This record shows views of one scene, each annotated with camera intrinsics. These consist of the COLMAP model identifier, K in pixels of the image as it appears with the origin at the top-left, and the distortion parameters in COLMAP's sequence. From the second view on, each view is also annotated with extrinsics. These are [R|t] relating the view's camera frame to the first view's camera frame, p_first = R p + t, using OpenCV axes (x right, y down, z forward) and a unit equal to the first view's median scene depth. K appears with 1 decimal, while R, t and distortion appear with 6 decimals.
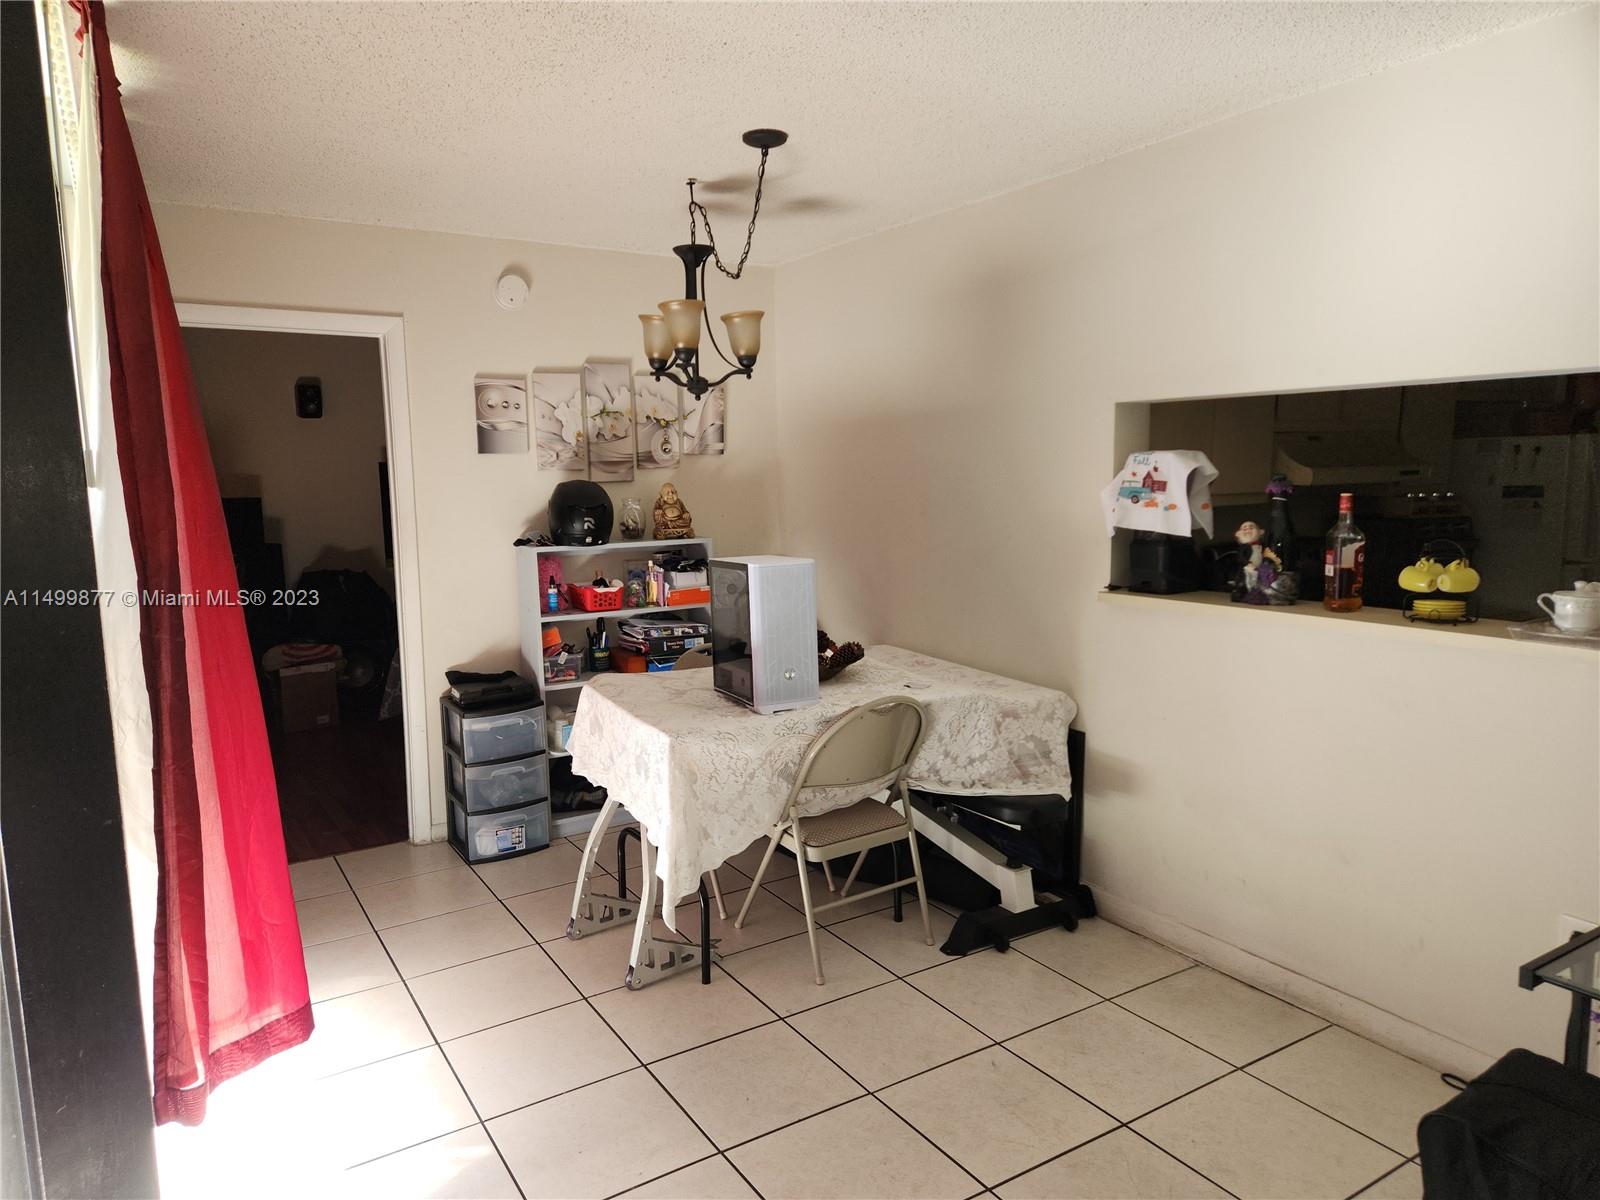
lens RADIAL K [[1066.6, 0, 798.9], [0, 1066.6, 590.8], [0, 0, 1]] dist [0.076982, -0.081260]
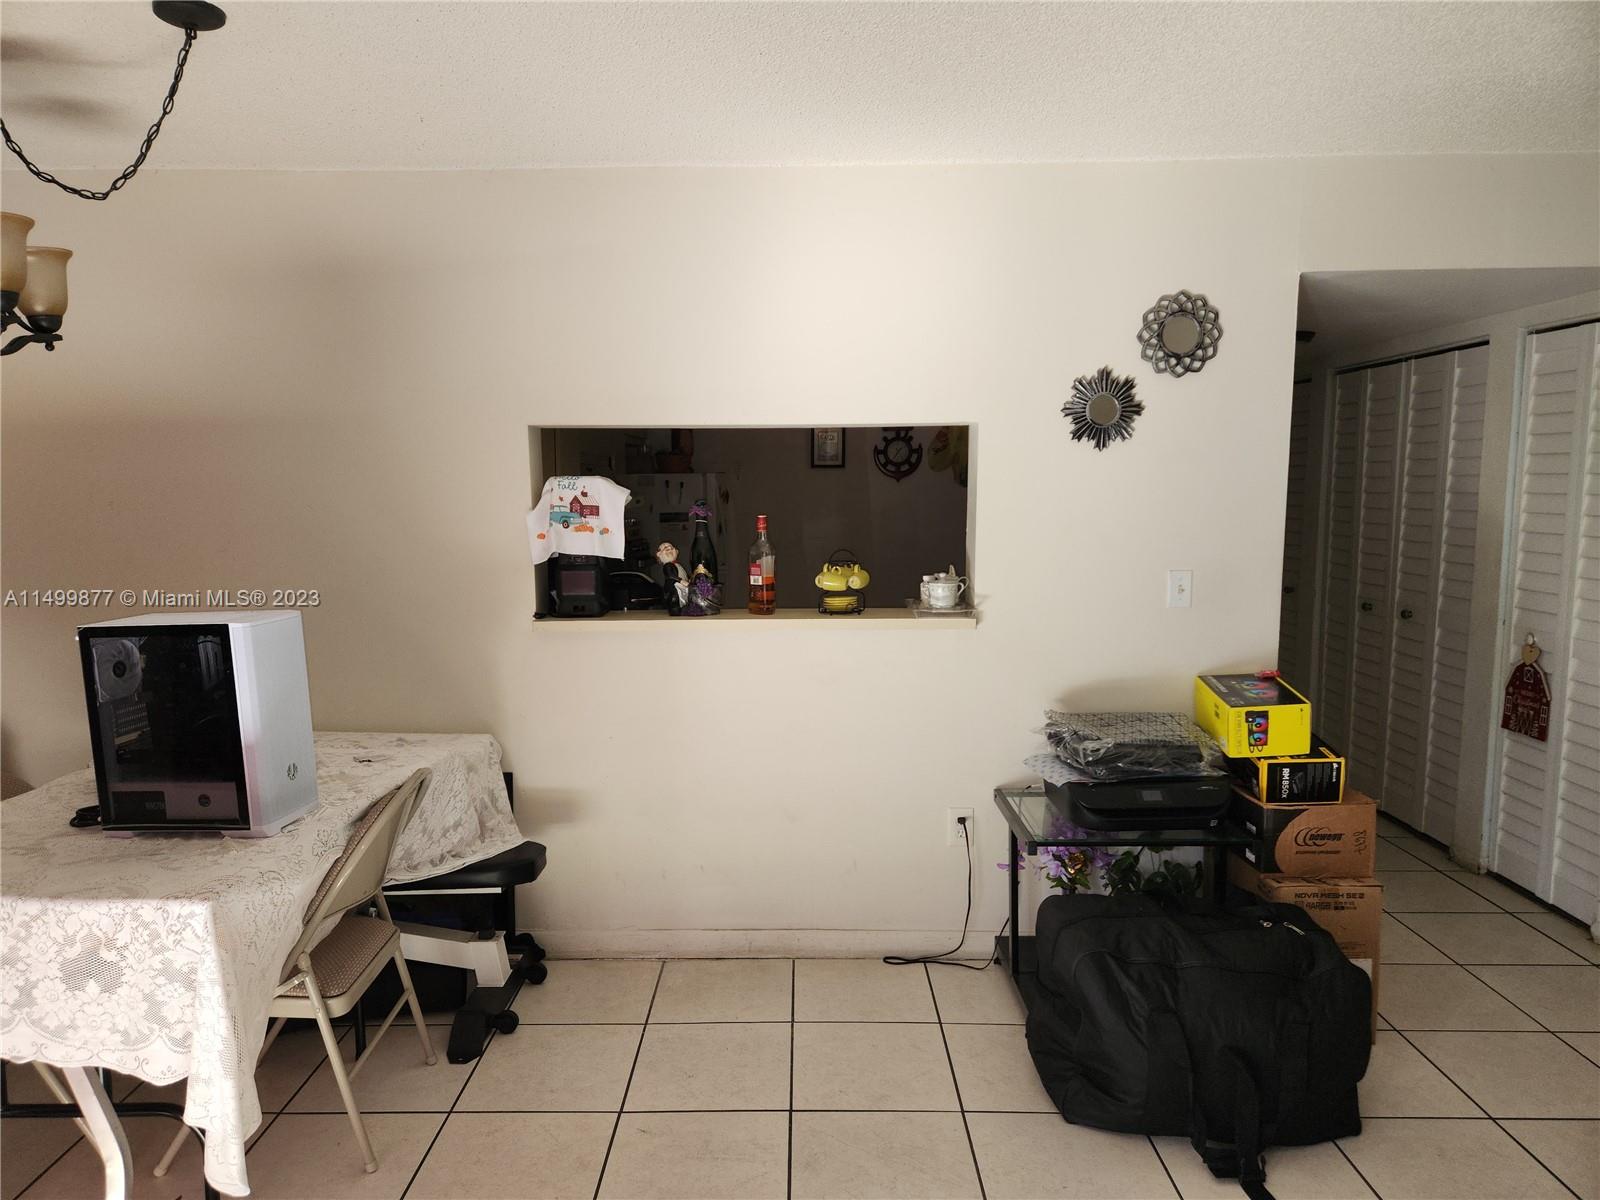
lens RADIAL K [[1043.3, 0, 800.0], [0, 1043.3, 600.0], [0, 0, 1]] dist [0.079661, -0.075346]
pose [[0.535595, -0.076881, 0.840968, -0.393262], [0.096523, 0.994894, 0.029479, -0.023368], [-0.838941, 0.065383, 0.540281, 0.303329]]
